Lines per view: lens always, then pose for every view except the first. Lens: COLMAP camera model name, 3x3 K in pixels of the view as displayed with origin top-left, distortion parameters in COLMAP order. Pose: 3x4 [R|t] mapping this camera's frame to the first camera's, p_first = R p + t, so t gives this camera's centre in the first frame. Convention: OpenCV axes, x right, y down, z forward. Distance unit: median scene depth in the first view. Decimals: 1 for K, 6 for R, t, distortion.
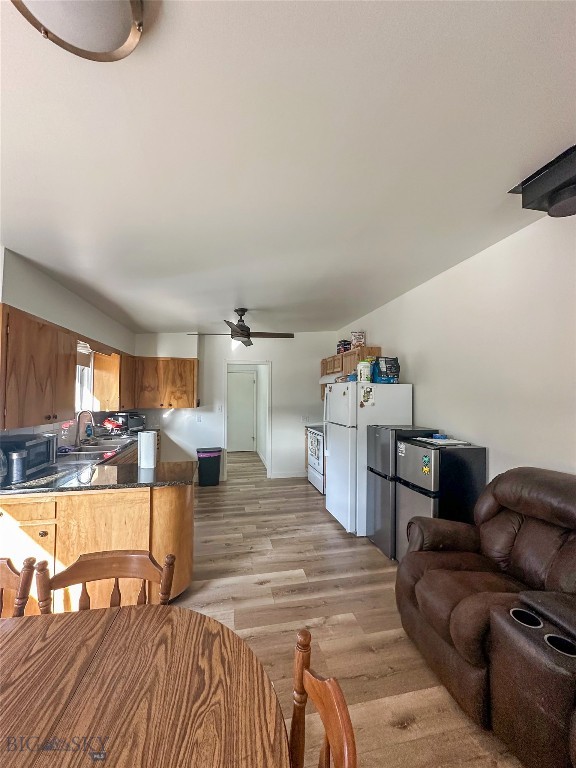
lens RADIAL K [[308.2, 0, 286.7], [0, 308.2, 386.8], [0, 0, 1]] dist [-0.000476, -0.000291]
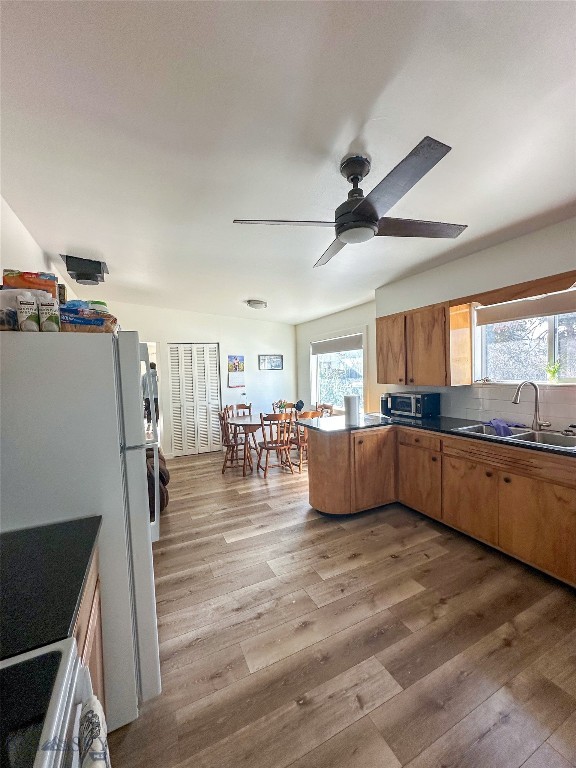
lens RADIAL K [[308.2, 0, 286.1], [0, 308.2, 384.3], [0, 0, 1]] dist [-0.000476, -0.000291]
pose [[-0.969477, 0.033719, -0.242851, 0.079938], [0.029179, 0.999326, 0.022270, 0.058463], [0.243438, 0.014504, -0.969808, 1.748816]]
